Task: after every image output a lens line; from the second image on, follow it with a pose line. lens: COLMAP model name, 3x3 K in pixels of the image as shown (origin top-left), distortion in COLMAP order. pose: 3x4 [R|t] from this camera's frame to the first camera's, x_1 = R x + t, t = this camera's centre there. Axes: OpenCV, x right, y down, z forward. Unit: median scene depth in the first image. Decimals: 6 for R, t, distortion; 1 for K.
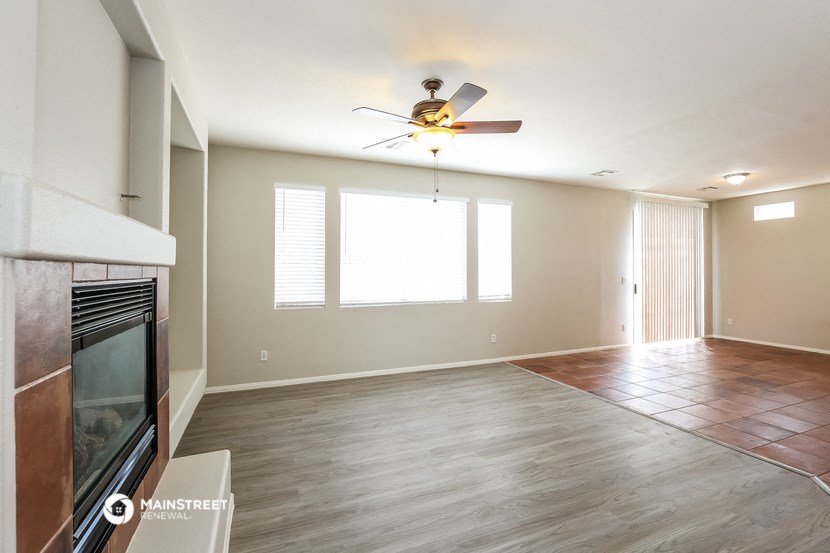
lens RADIAL K [[379.3, 0, 418.9], [0, 379.3, 271.0], [0, 0, 1]] dist [-0.001777, -0.000150]
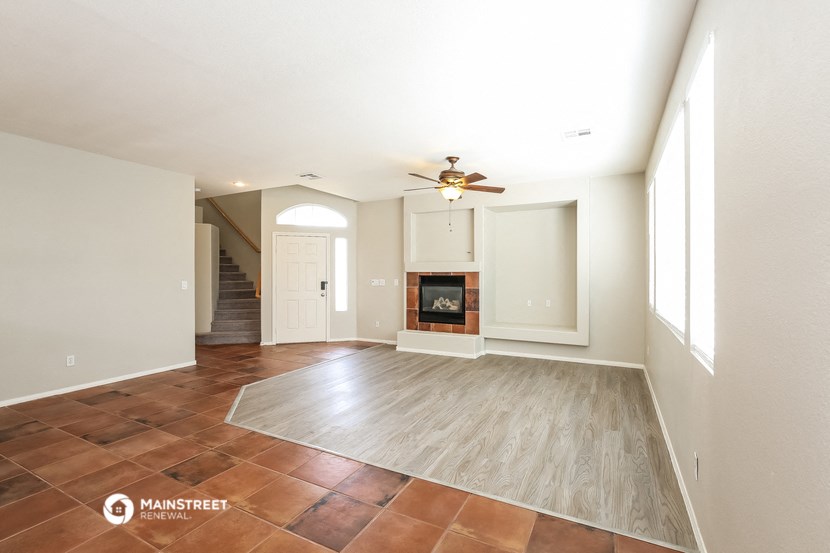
lens RADIAL K [[379.3, 0, 418.9], [0, 379.3, 271.0], [0, 0, 1]] dist [-0.001777, -0.000150]
pose [[-0.766920, -0.006211, -0.641712, 0.850484], [-0.001341, 0.999966, -0.008076, 0.005251], [0.641741, -0.005333, -0.766903, 1.530670]]
